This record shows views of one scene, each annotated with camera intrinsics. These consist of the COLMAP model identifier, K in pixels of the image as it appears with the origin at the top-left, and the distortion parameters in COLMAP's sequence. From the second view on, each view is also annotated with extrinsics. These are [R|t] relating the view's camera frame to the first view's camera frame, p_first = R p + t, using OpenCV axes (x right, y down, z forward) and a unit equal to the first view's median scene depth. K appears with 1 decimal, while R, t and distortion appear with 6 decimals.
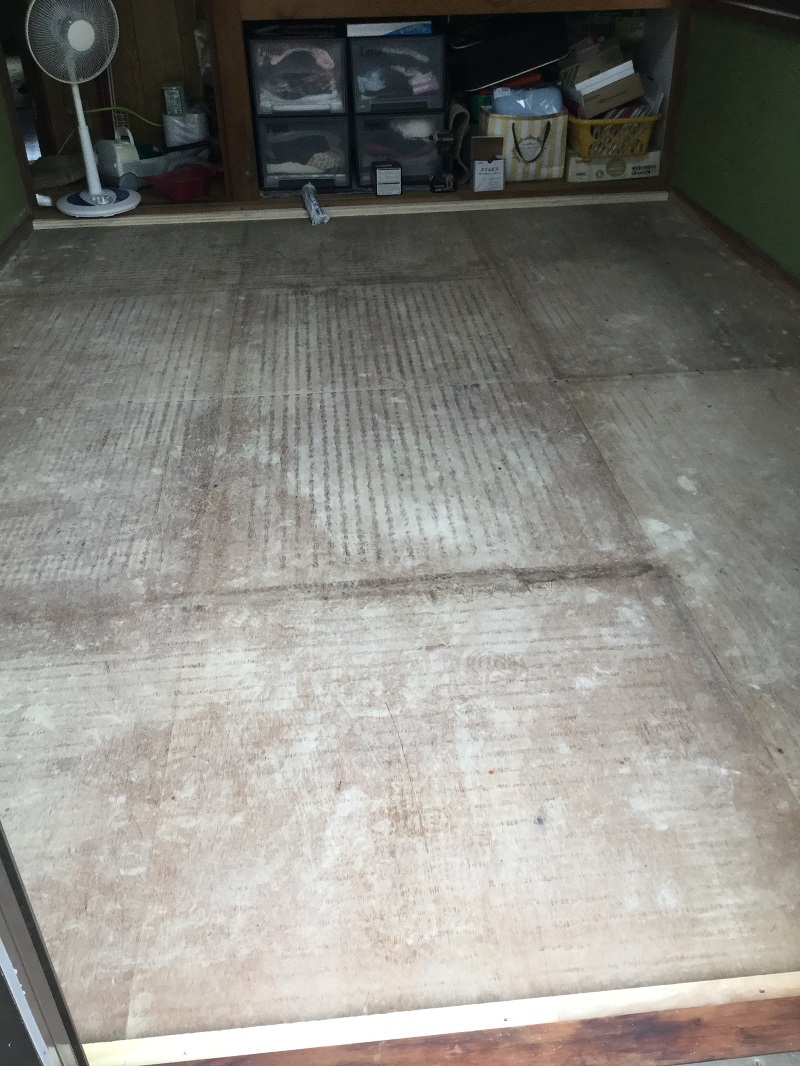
lens RADIAL K [[952.0, 0, 404.9], [0, 952.0, 532.7], [0, 0, 1]] dist [0.098338, -0.184588]
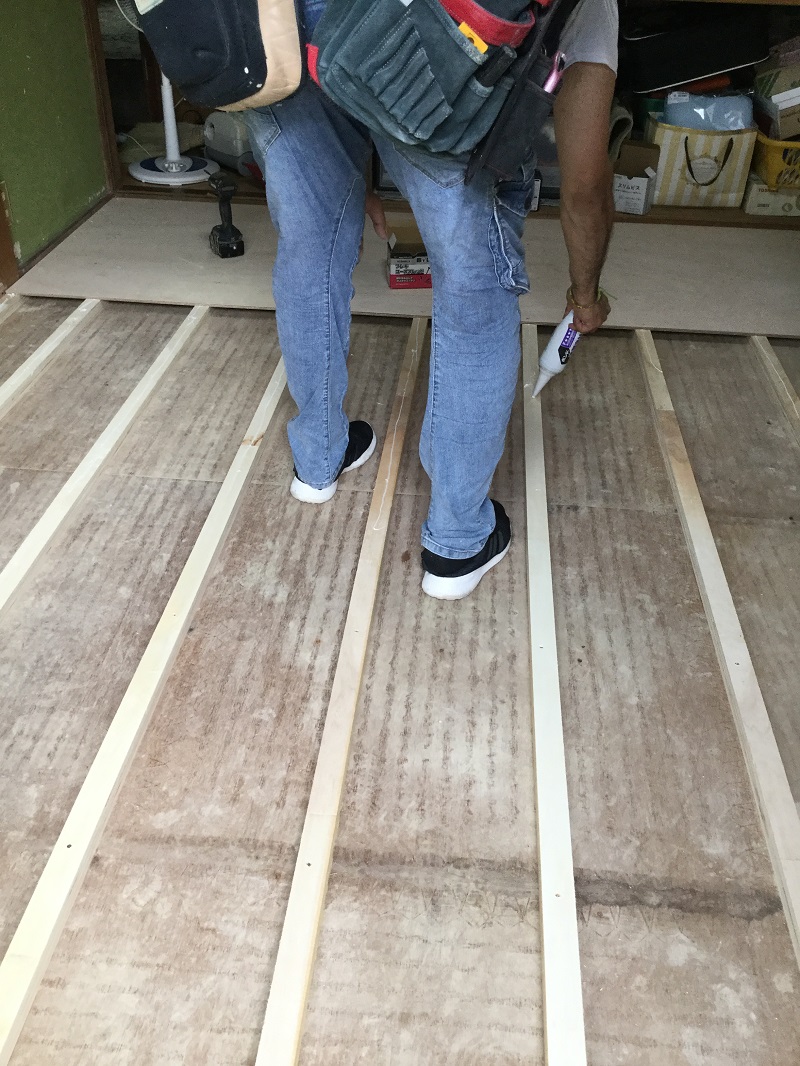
lens RADIAL K [[952.0, 0, 404.9], [0, 952.0, 532.7], [0, 0, 1]] dist [0.098338, -0.184588]
pose [[0.982655, 0.137779, -0.124119, 0.048974], [-0.133666, 0.990181, 0.040921, -0.182073], [0.128538, -0.023621, 0.991423, 0.294244]]
